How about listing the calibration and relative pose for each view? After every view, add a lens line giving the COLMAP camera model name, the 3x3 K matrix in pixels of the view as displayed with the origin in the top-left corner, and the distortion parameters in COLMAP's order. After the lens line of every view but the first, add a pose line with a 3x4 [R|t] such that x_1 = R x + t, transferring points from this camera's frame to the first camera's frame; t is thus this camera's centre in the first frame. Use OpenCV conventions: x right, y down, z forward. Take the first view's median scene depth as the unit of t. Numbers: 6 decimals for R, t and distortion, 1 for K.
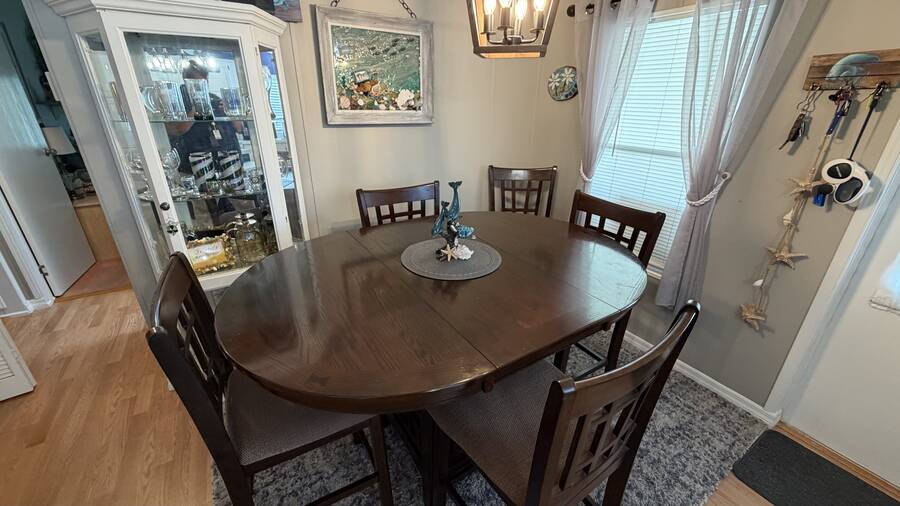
lens RADIAL K [[359.4, 0, 448.9], [0, 359.4, 251.2], [0, 0, 1]] dist [0.001840, -0.000586]
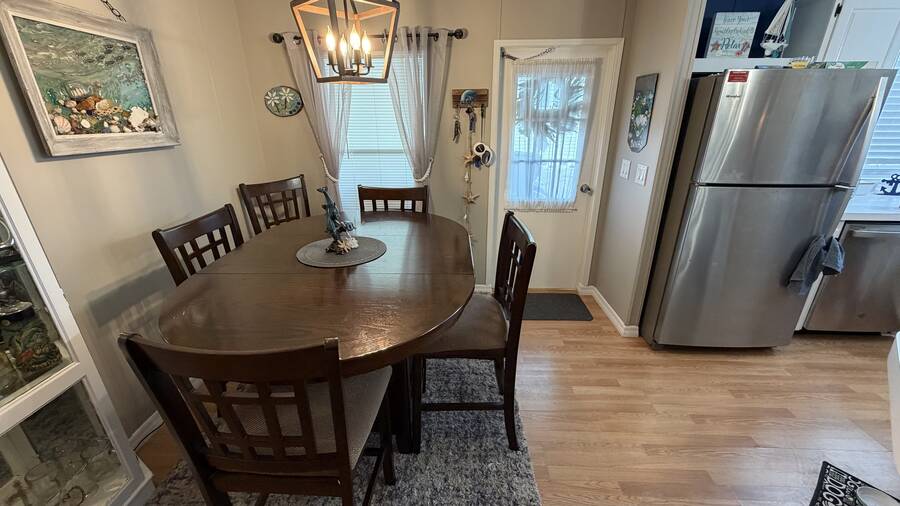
lens RADIAL K [[359.4, 0, 446.1], [0, 359.4, 251.4], [0, 0, 1]] dist [0.001840, -0.000586]
pose [[0.552173, -0.311237, 0.773457, -0.491853], [0.337749, 0.931680, 0.133786, -0.016611], [-0.762254, 0.187361, 0.619568, 0.021204]]
